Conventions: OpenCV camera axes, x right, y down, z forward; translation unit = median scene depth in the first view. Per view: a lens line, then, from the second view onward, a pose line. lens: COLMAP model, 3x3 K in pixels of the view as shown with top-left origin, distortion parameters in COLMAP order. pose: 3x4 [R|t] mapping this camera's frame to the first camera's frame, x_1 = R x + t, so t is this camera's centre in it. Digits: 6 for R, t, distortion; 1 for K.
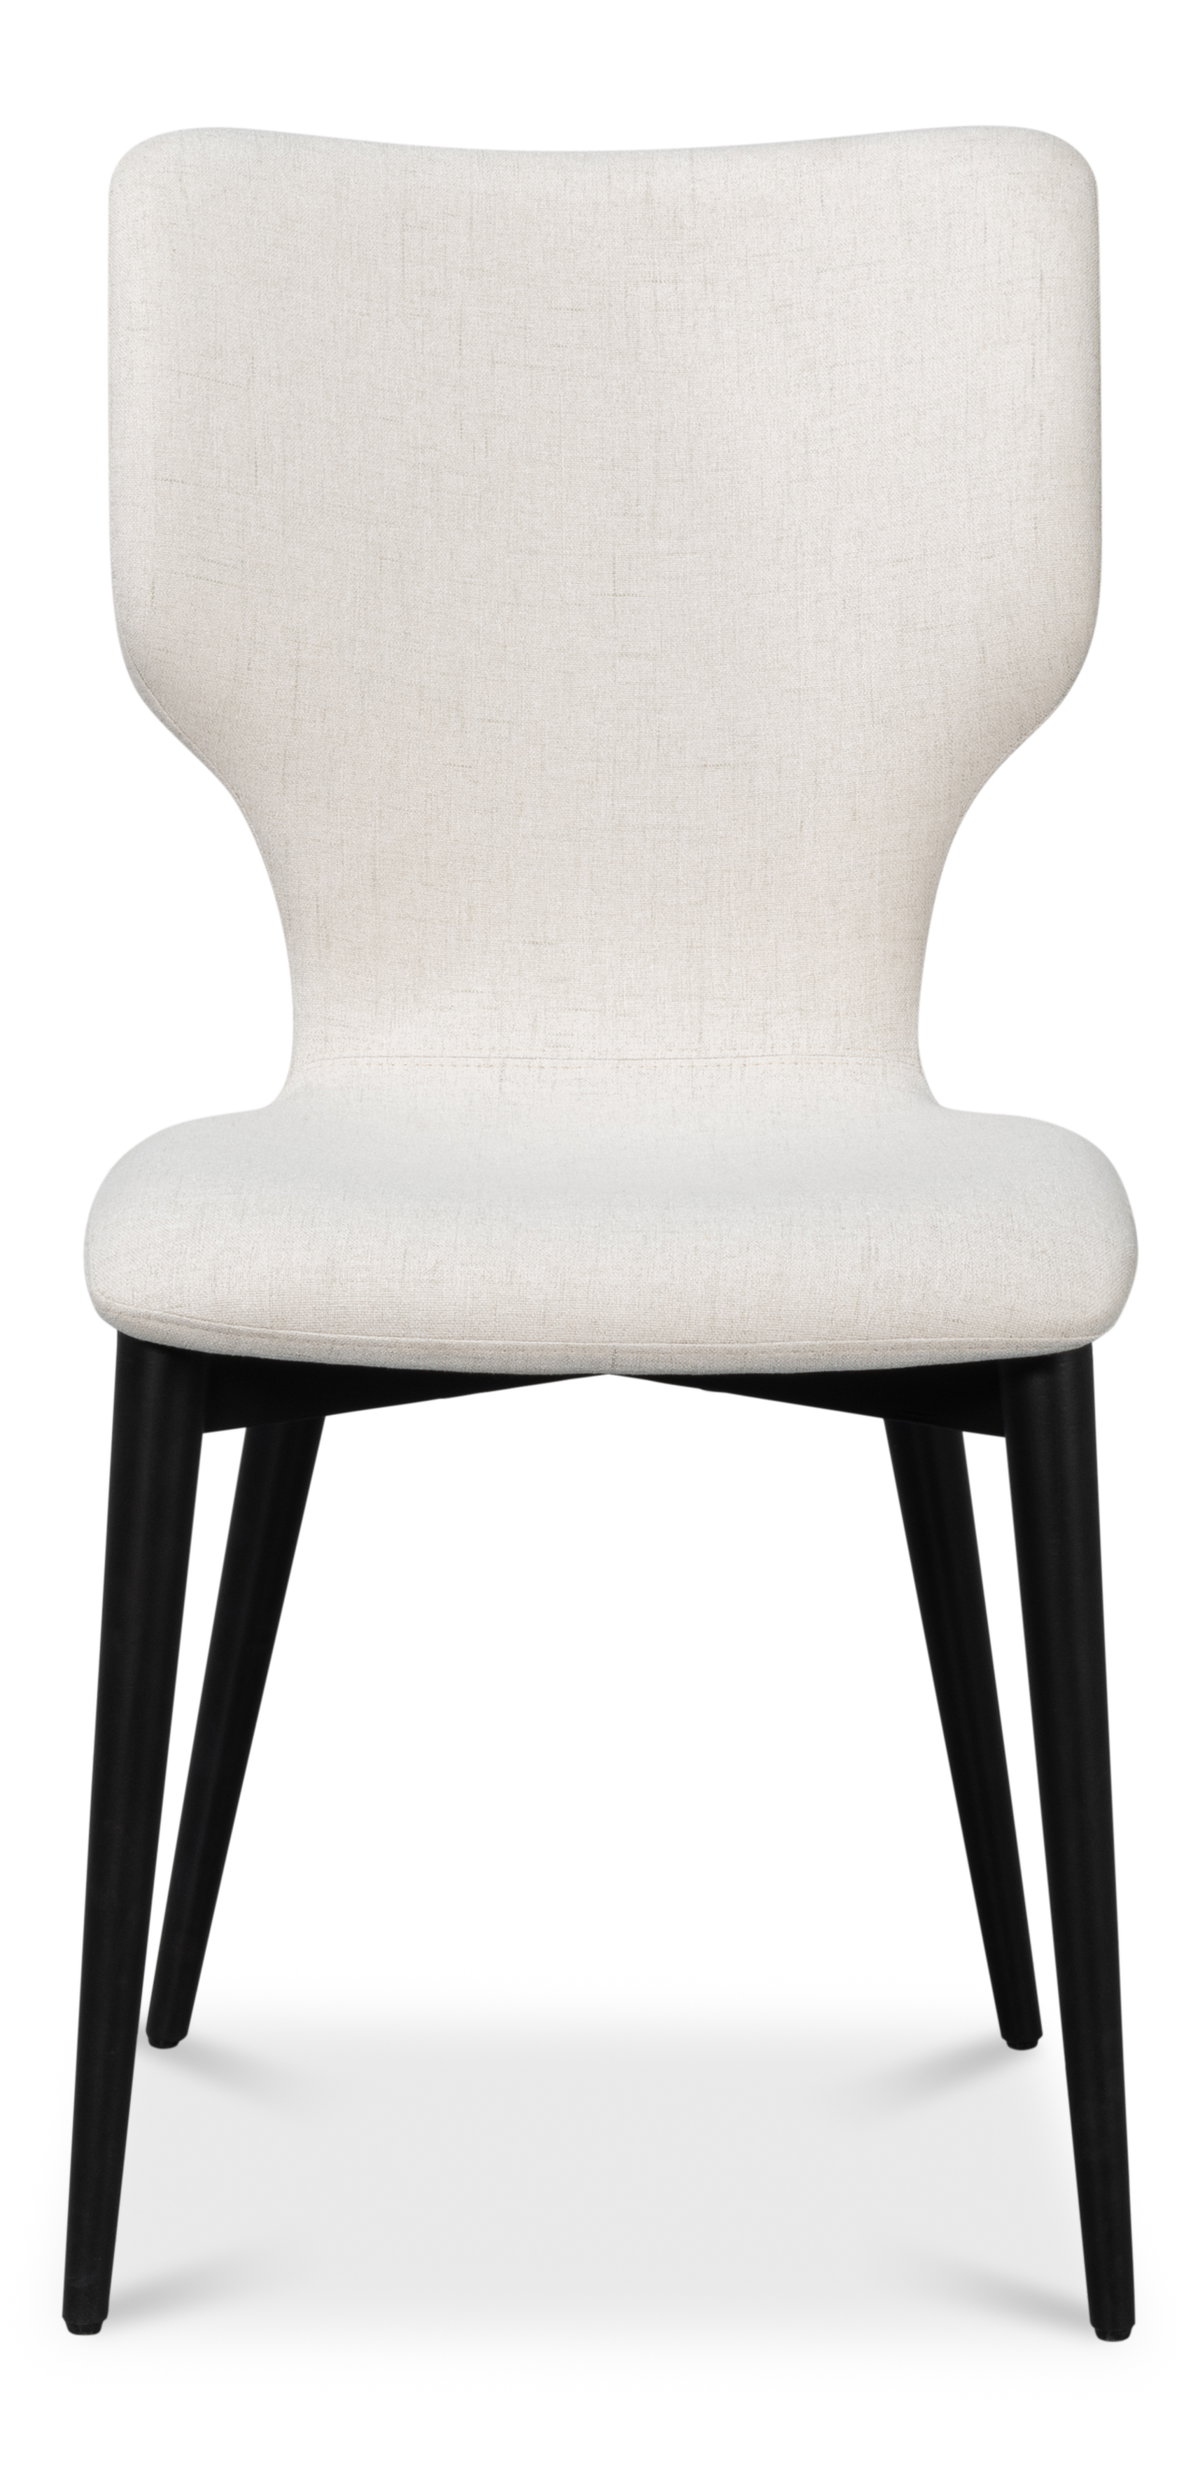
lens RADIAL K [[4307.7, 0, 600.0], [0, 4307.7, 1233.5], [0, 0, 1]] dist [-0.019918, -0.025479]
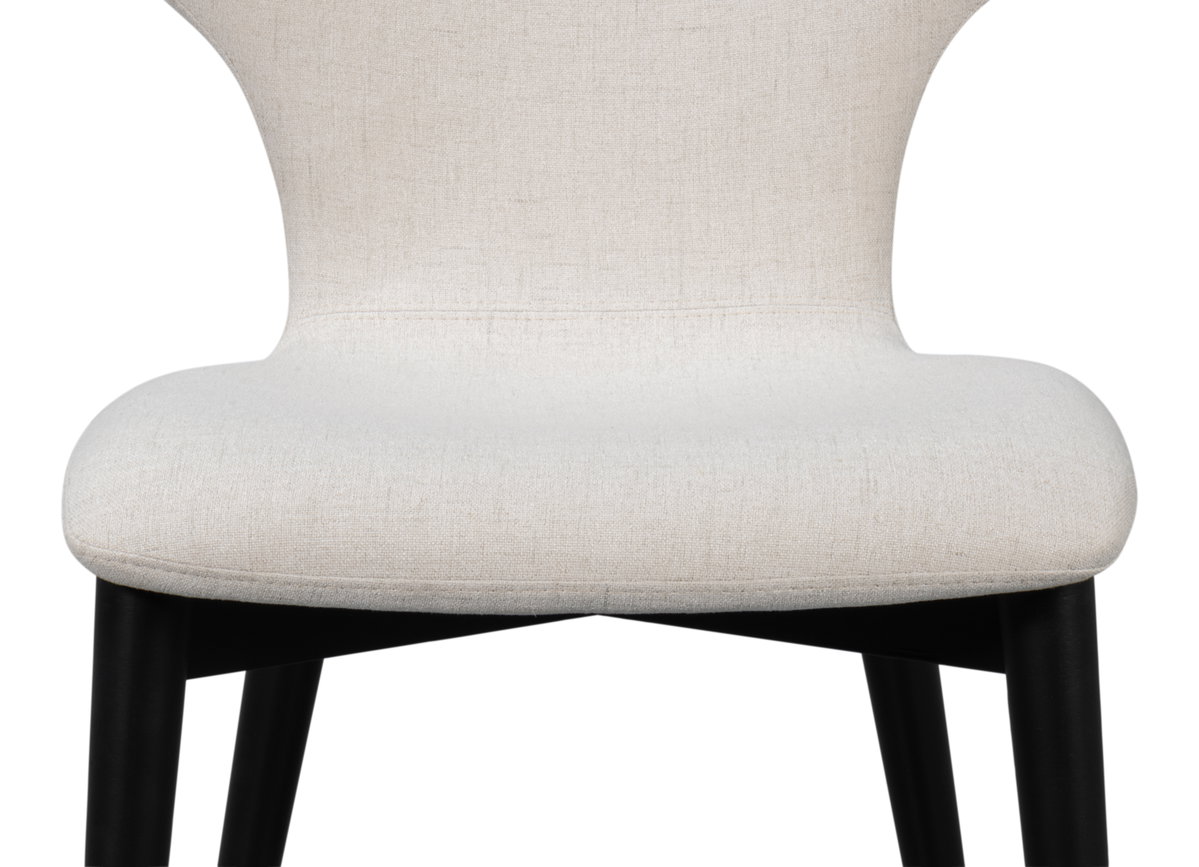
lens RADIAL K [[4602.5, 0, 599.5], [0, 4602.5, 433.5], [0, 0, 1]] dist [-0.127655, -0.899756]
pose [[0.999920, -0.012553, 0.001765, 0.001261], [0.012564, 0.999901, -0.006370, -0.003871], [-0.001685, 0.006392, 0.999978, -0.101543]]
